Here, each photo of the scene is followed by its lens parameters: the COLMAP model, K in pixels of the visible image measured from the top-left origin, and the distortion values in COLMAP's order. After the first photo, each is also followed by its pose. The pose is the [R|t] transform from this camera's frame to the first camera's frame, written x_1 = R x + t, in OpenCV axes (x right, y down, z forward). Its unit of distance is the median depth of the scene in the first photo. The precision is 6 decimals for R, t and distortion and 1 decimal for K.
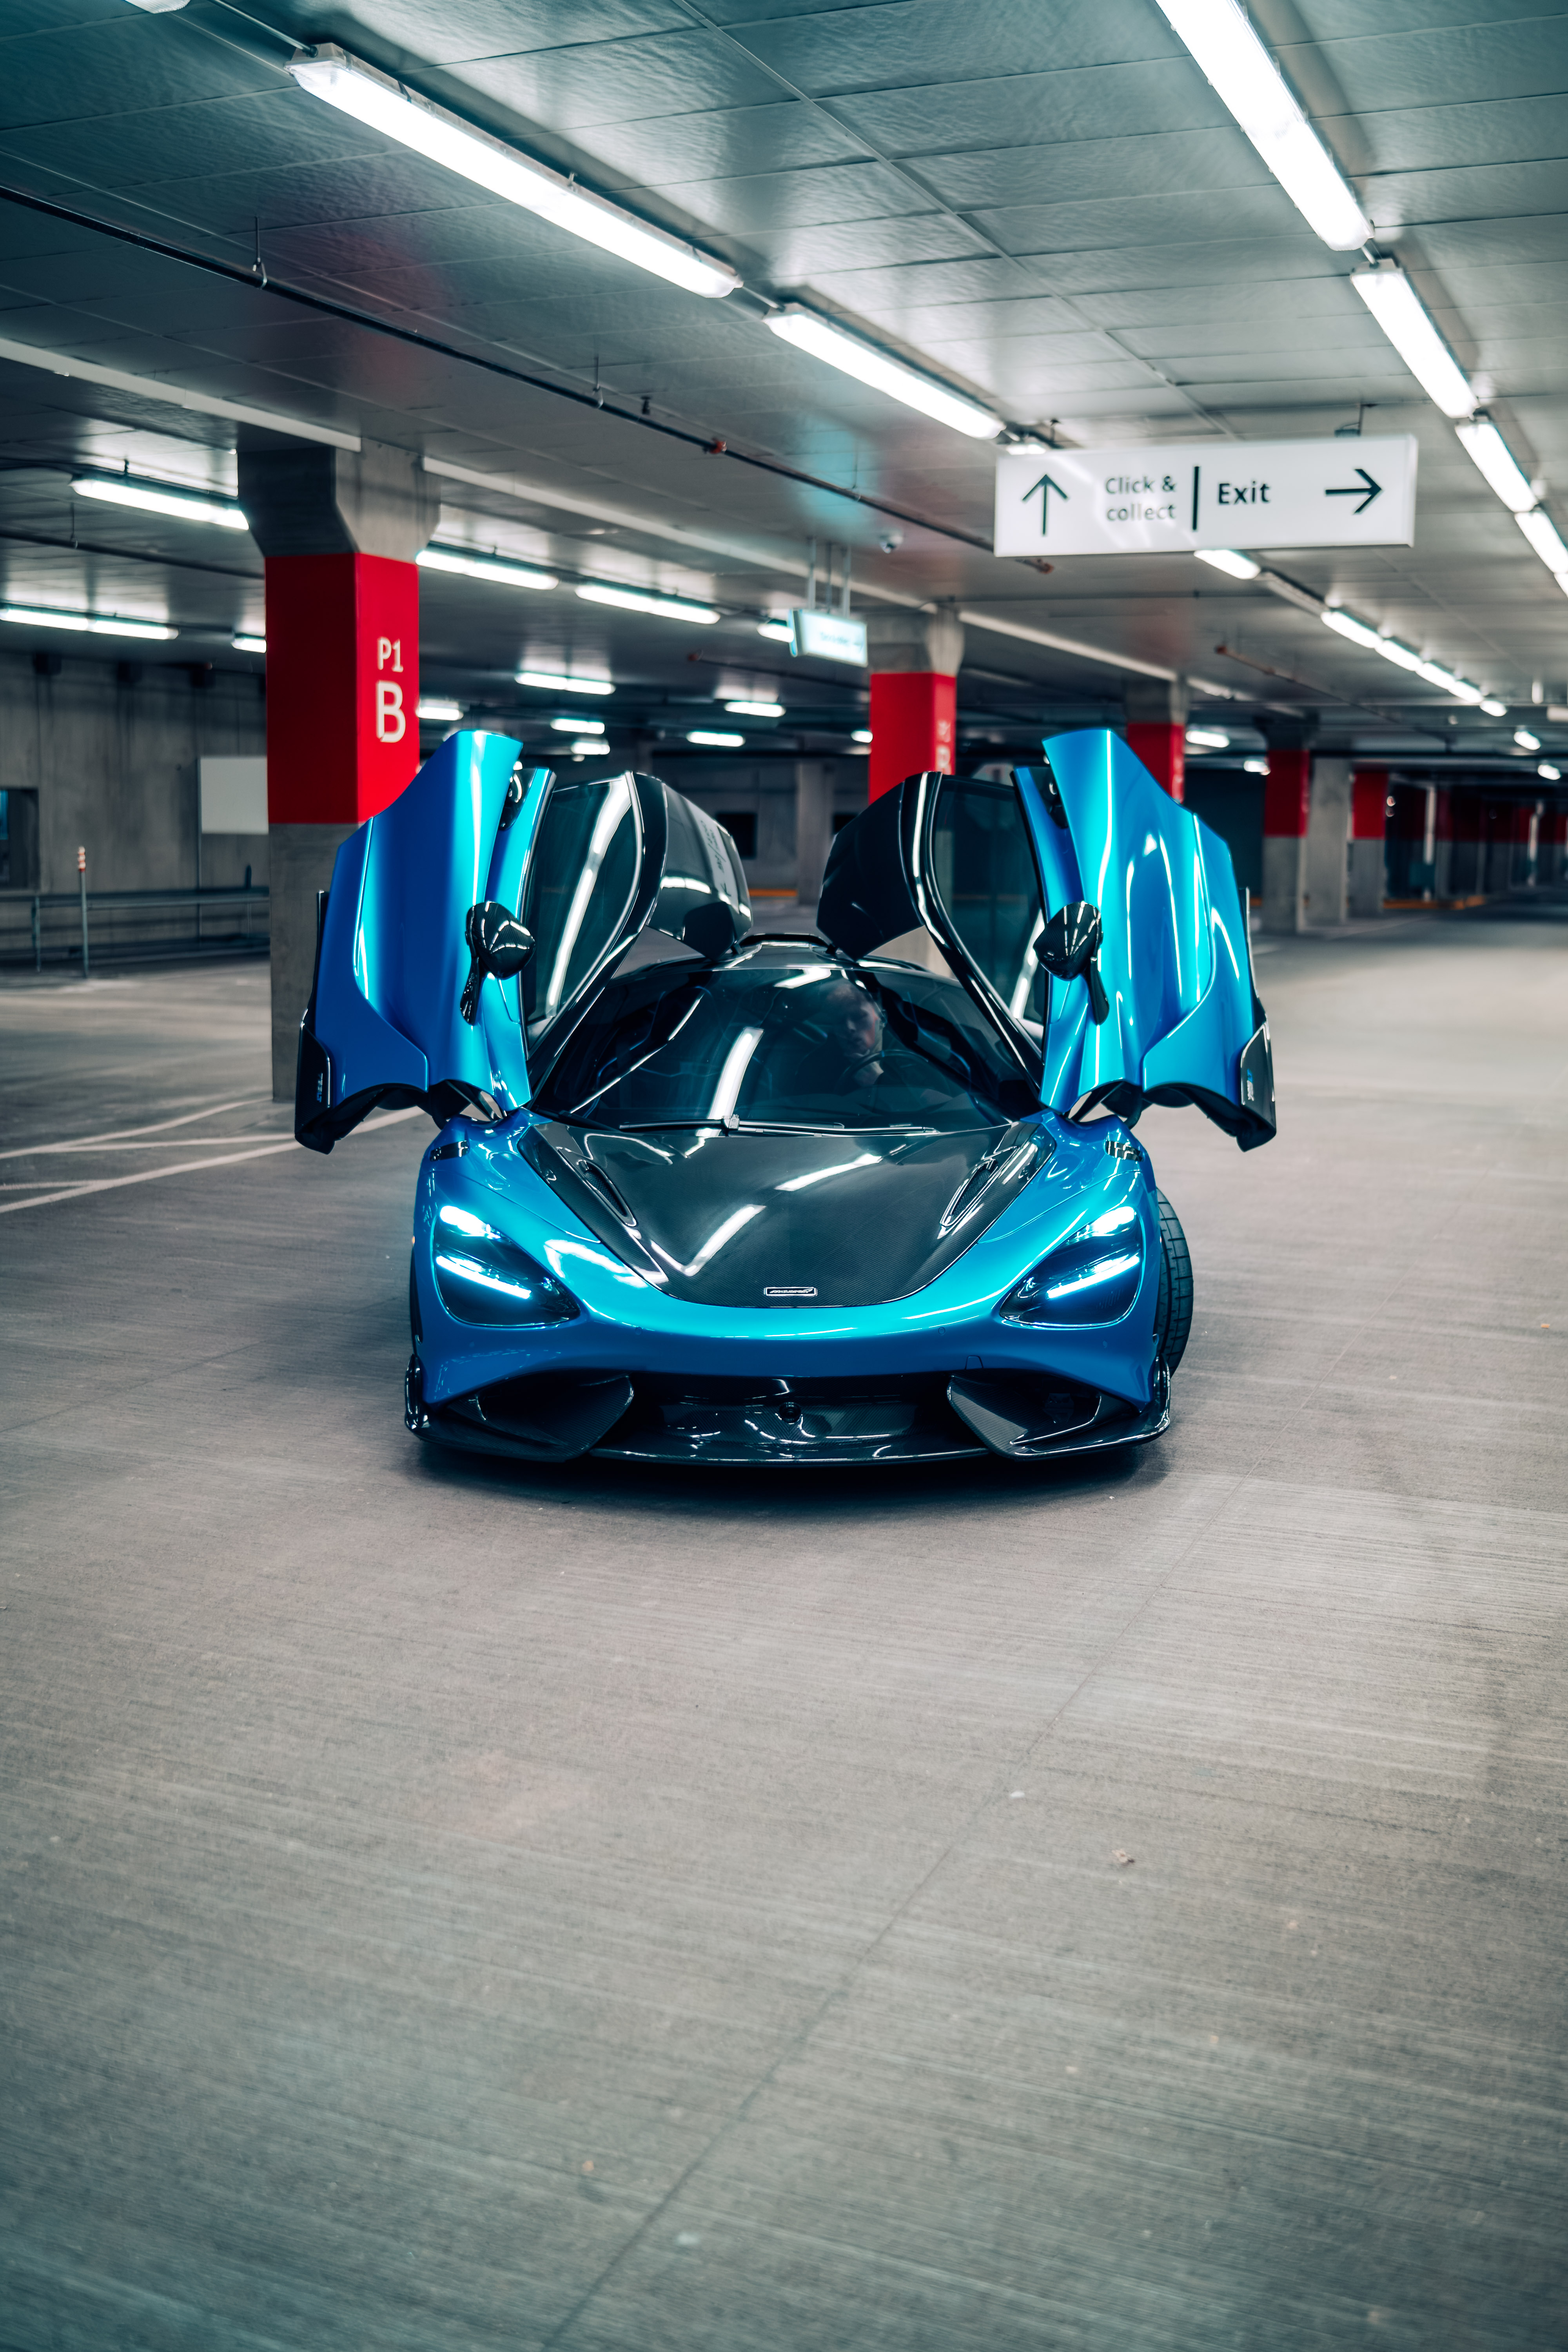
lens RADIAL K [[2306.1, 0, 781.9], [0, 2306.1, 1177.4], [0, 0, 1]] dist [-0.064968, 0.000000]
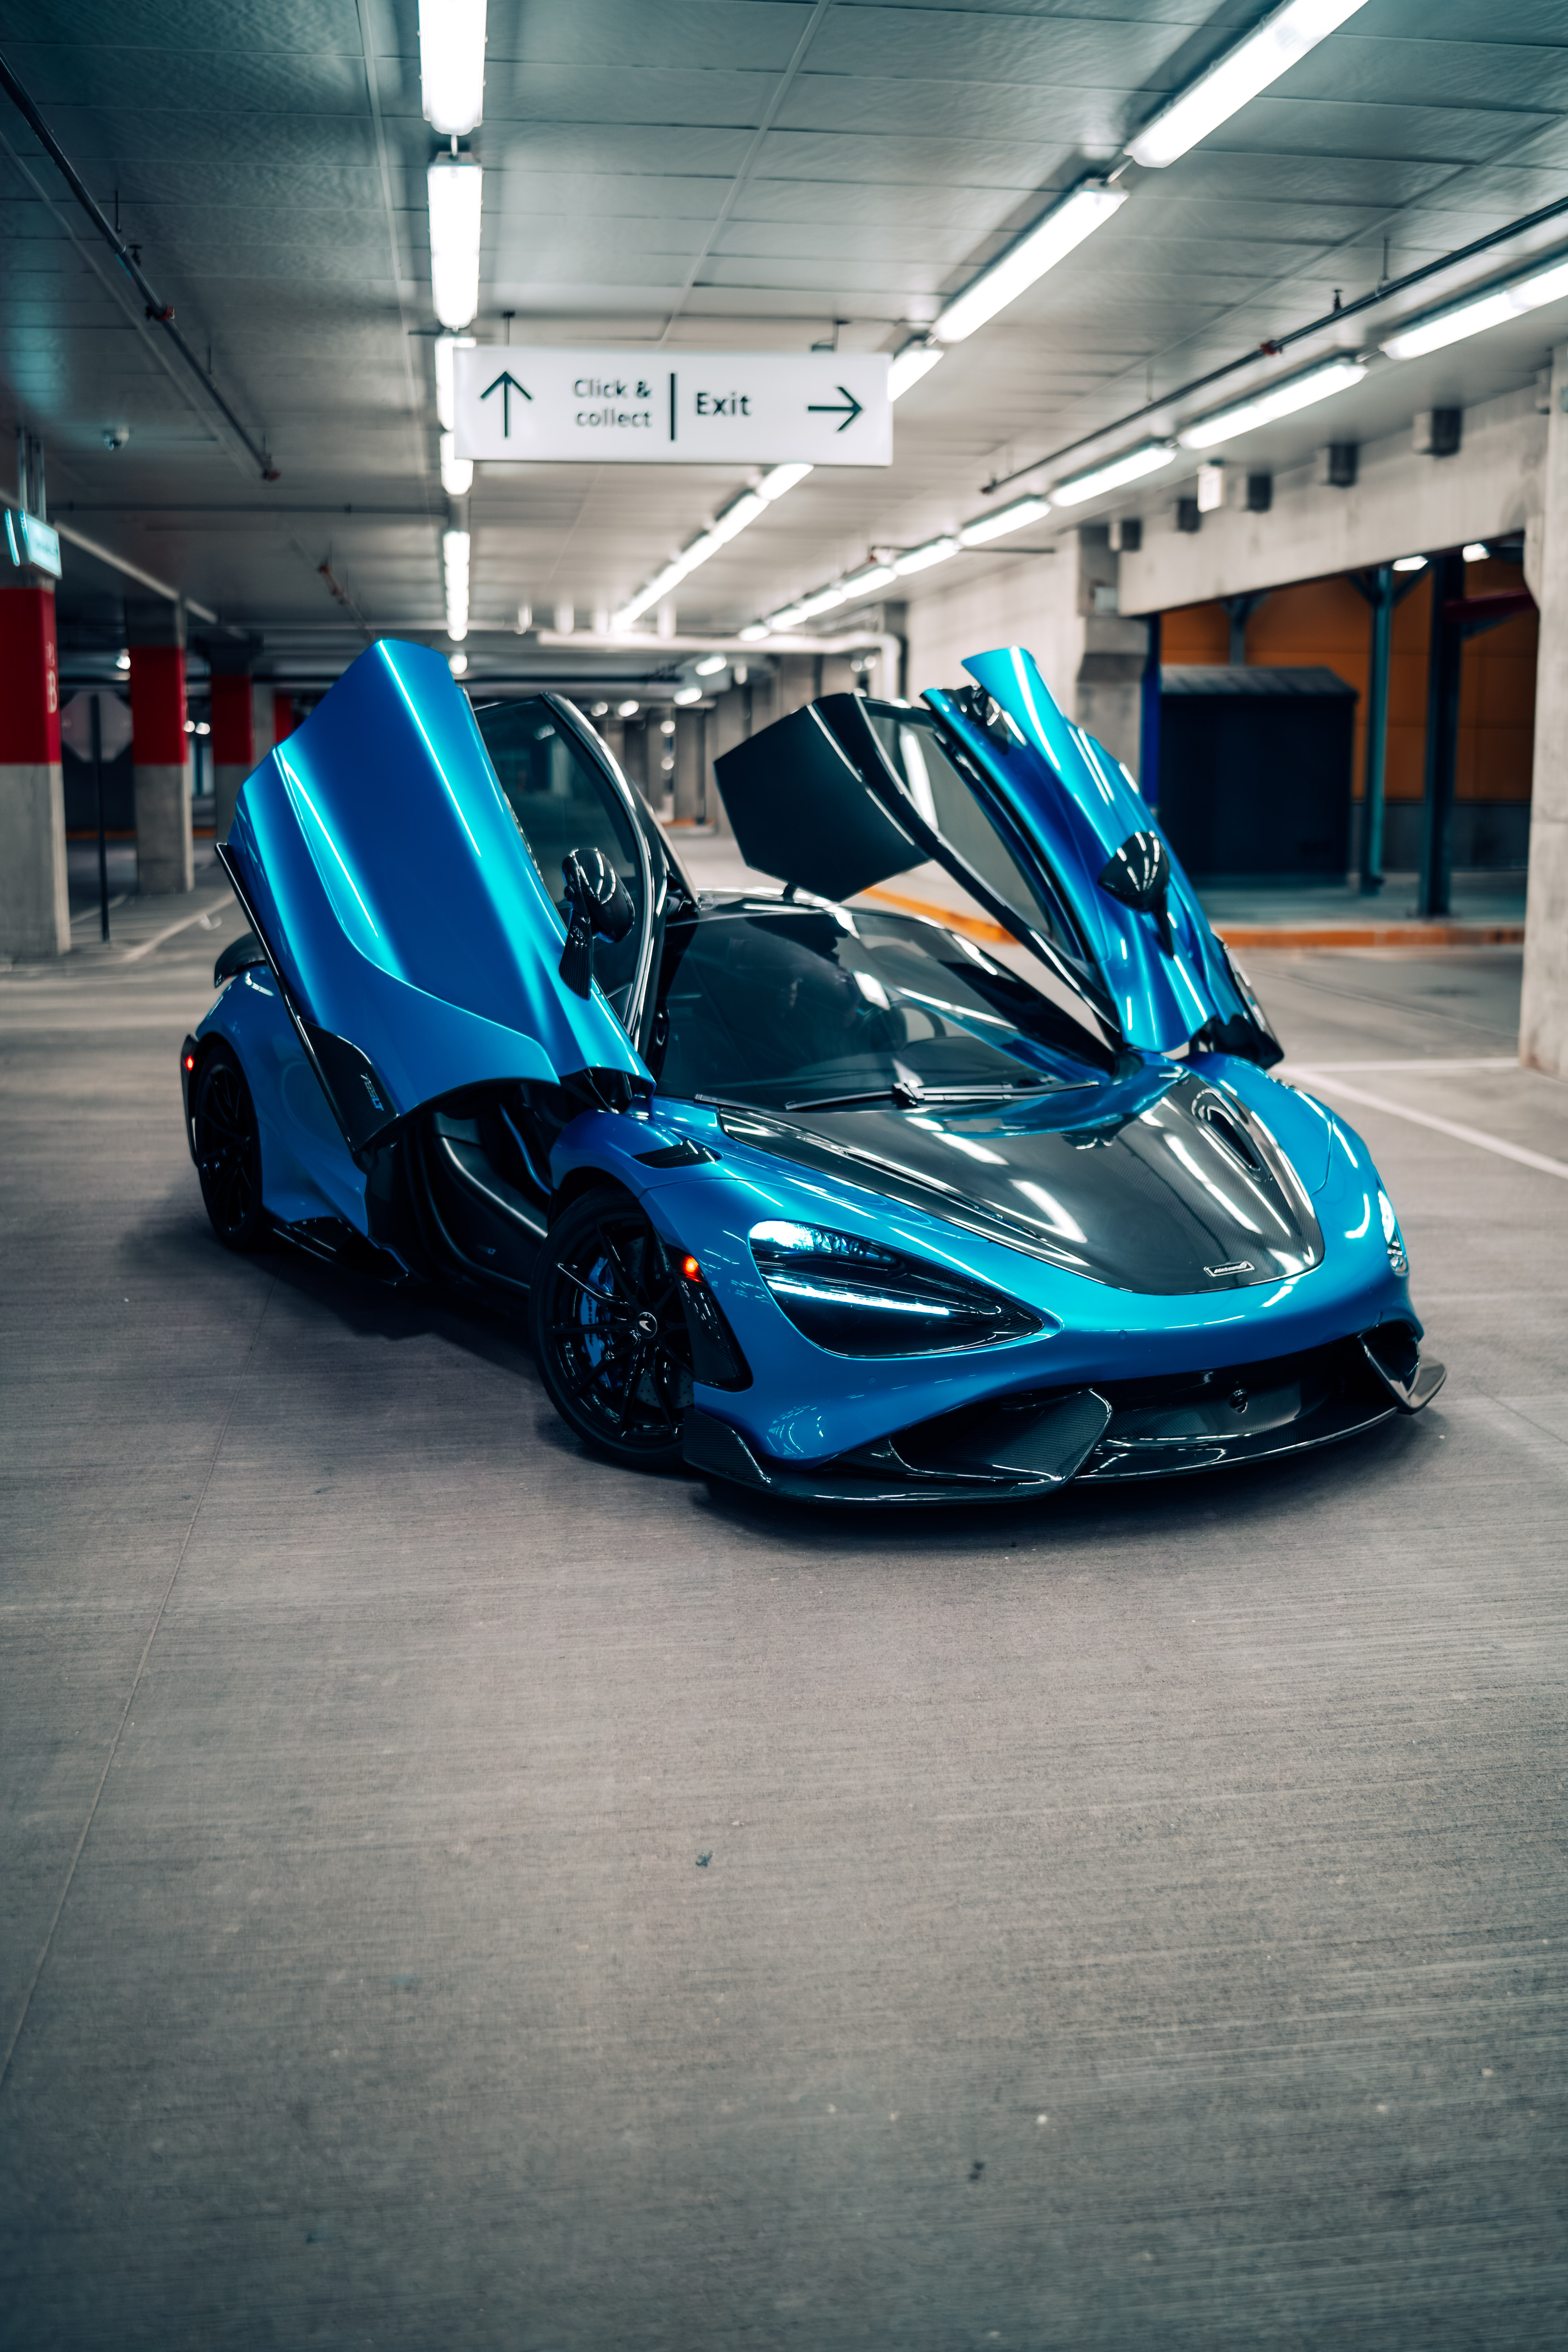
lens RADIAL K [[2306.1, 0, 780.7], [0, 2306.1, 1168.7], [0, 0, 1]] dist [-0.064968, 0.000000]
pose [[0.853705, -0.102068, 0.510657, -0.579208], [0.088186, 0.994777, 0.051405, -0.049161], [-0.513236, 0.001148, 0.858247, 0.302155]]
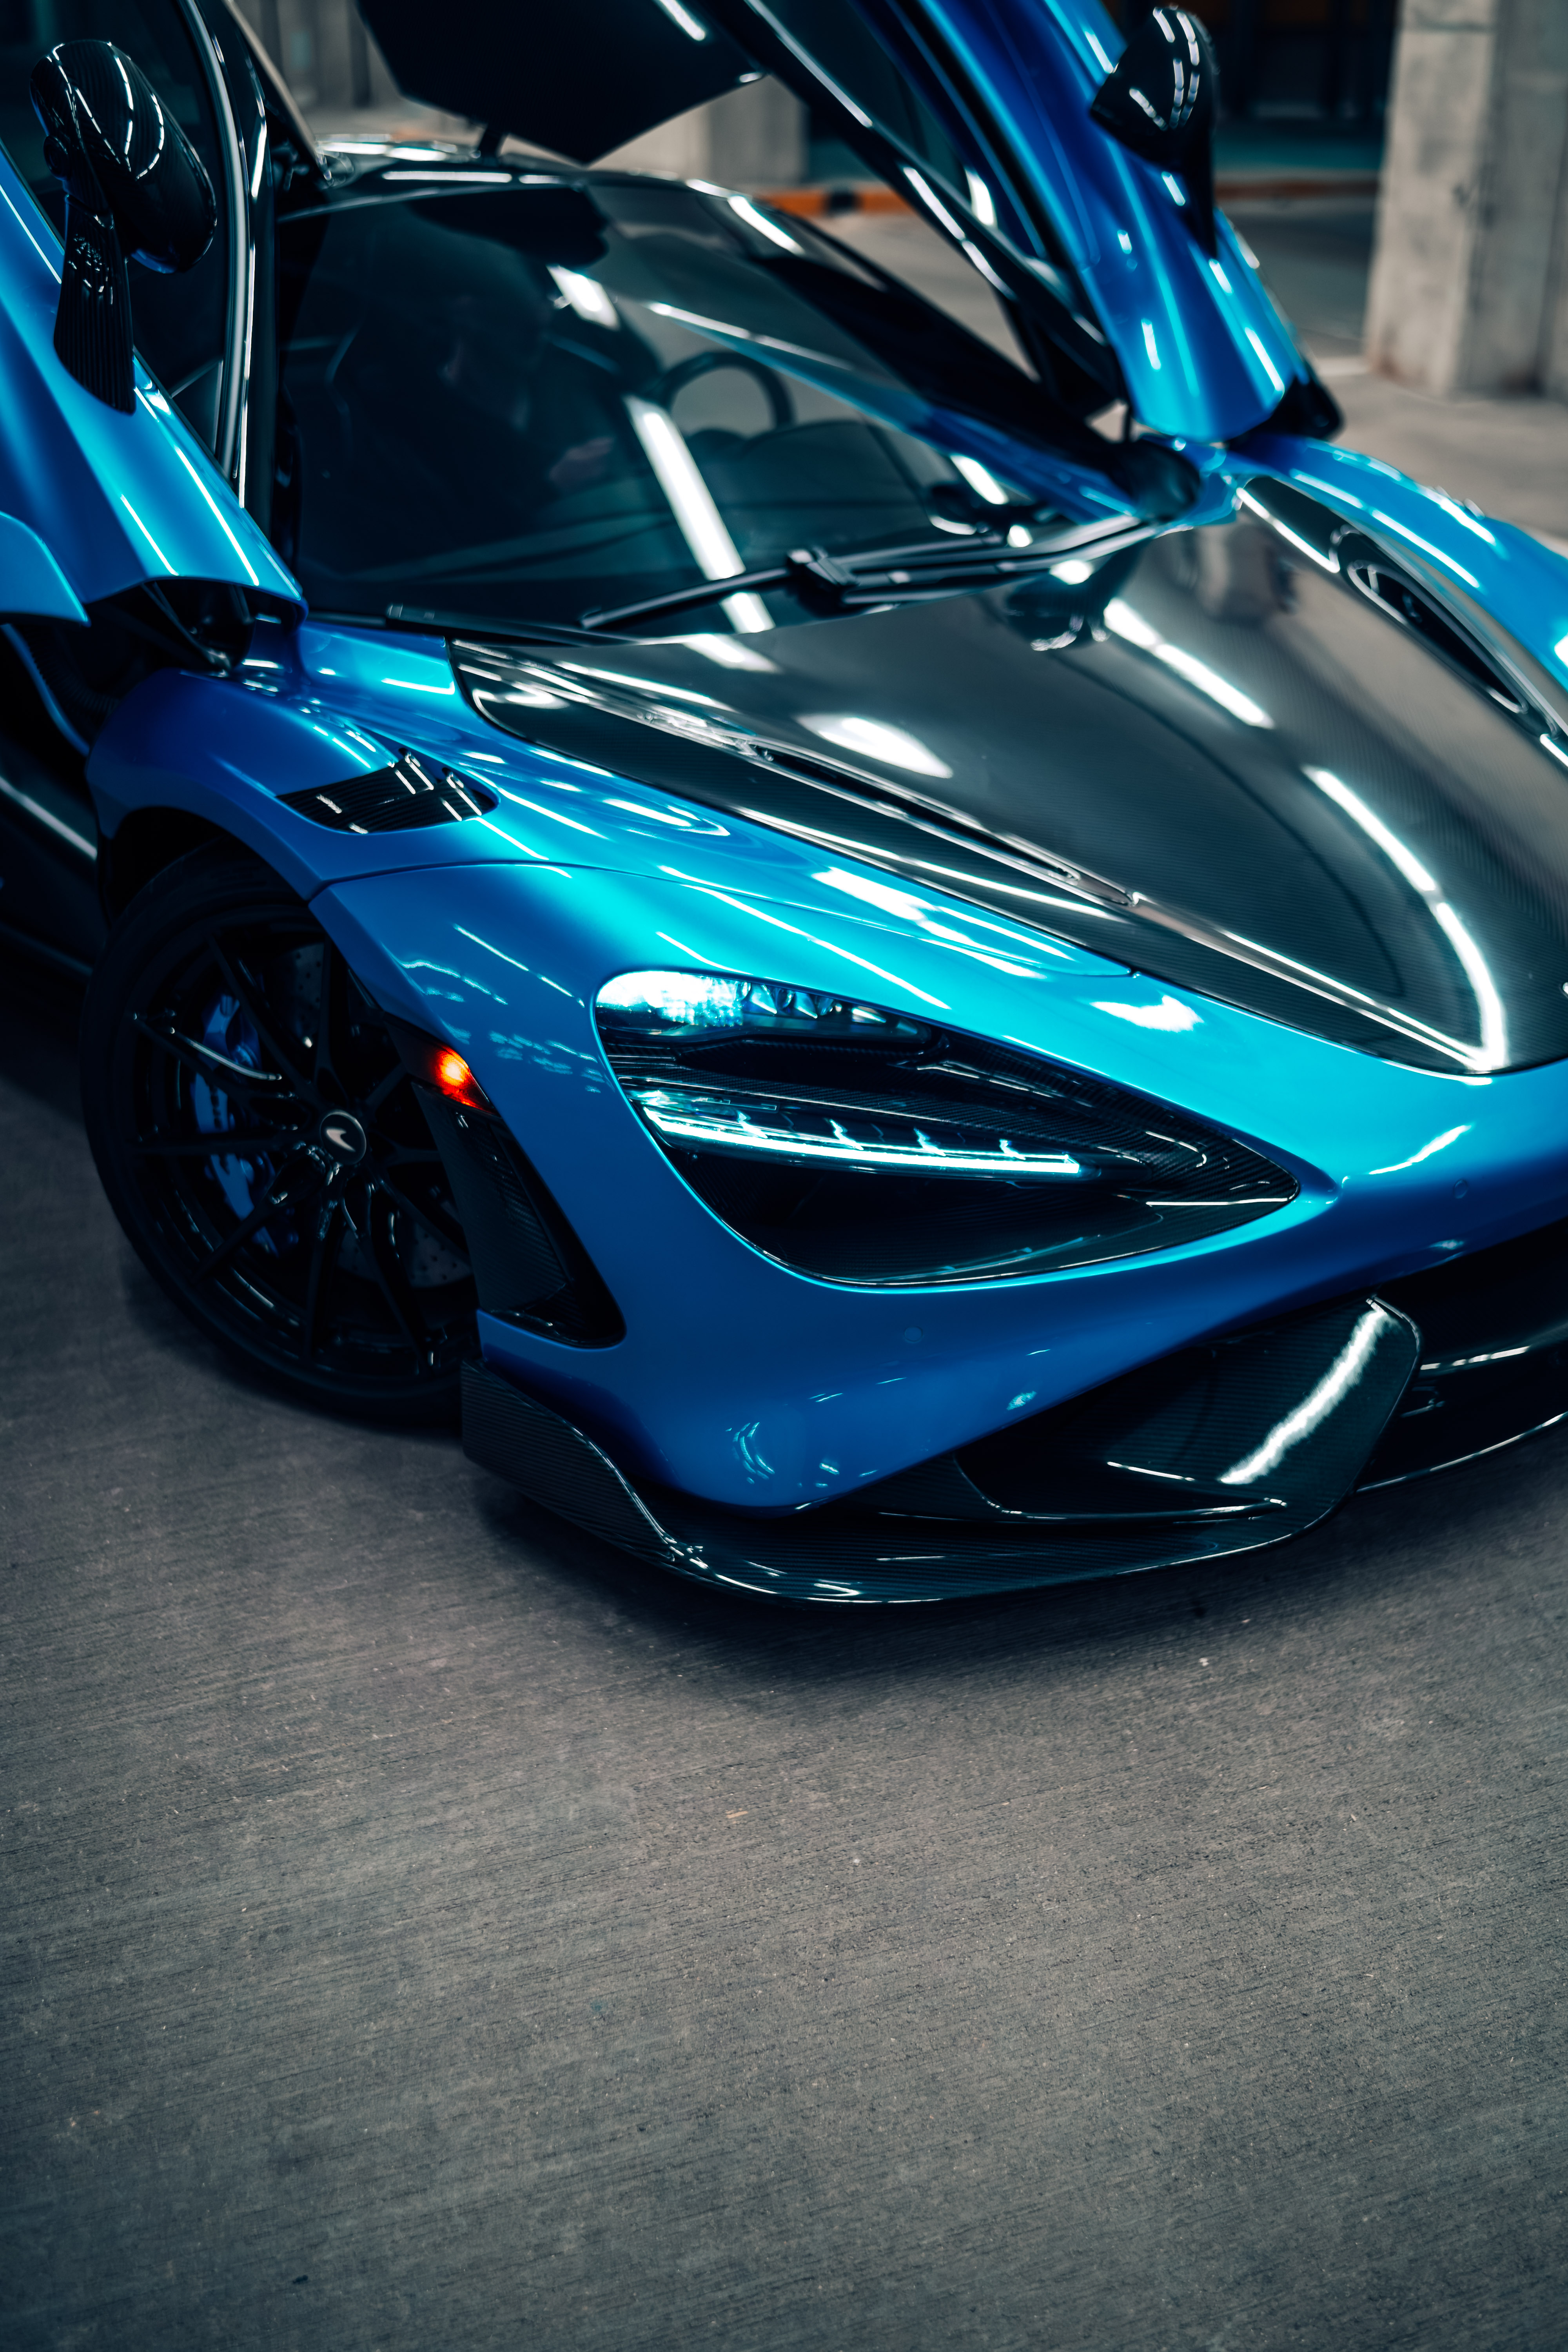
lens RADIAL K [[2306.1, 0, 766.6], [0, 2306.1, 1187.8], [0, 0, 1]] dist [-0.064968, 0.000000]
pose [[0.743090, -0.328393, 0.583074, -0.355475], [0.120123, 0.922616, 0.366537, -0.084482], [-0.658322, -0.202329, 0.725034, 0.755434]]
